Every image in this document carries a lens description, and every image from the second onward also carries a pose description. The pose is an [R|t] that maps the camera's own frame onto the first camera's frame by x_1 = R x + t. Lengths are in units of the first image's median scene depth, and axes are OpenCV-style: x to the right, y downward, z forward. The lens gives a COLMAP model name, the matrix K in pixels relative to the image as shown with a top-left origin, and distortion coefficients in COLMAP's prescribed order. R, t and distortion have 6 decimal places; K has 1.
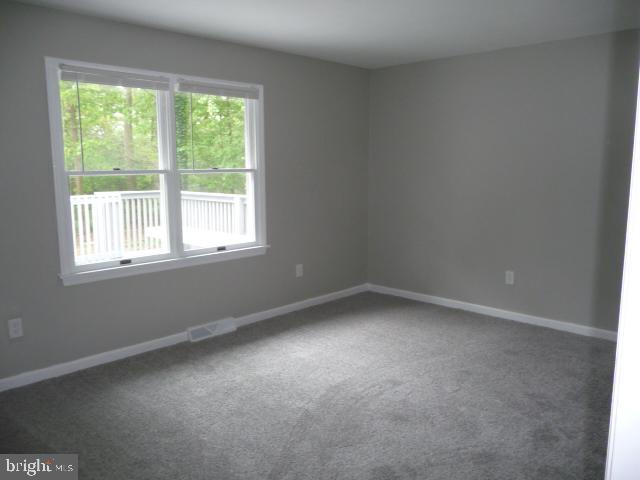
lens RADIAL K [[514.9, 0, 320.0], [0, 514.9, 240.0], [0, 0, 1]] dist [-0.207347, 0.001642]
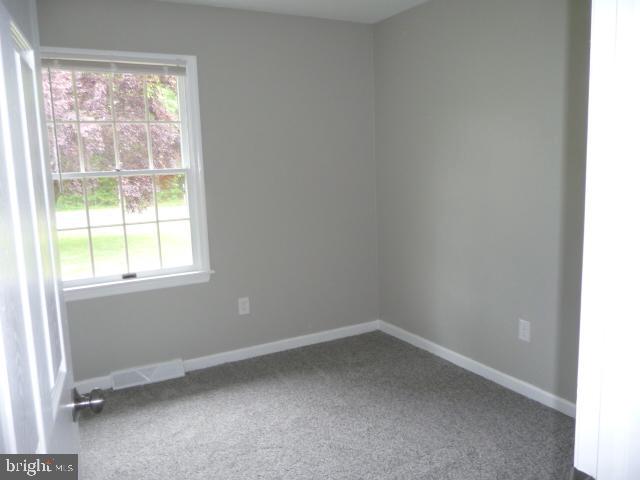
lens RADIAL K [[526.8, 0, 320.0], [0, 526.8, 240.0], [0, 0, 1]] dist [-0.027670, 0.009496]
pose [[0.951629, 0.016644, -0.306799, 0.291750], [-0.014323, 0.999849, 0.009816, -0.044710], [0.306916, -0.004947, 0.951724, 0.307709]]
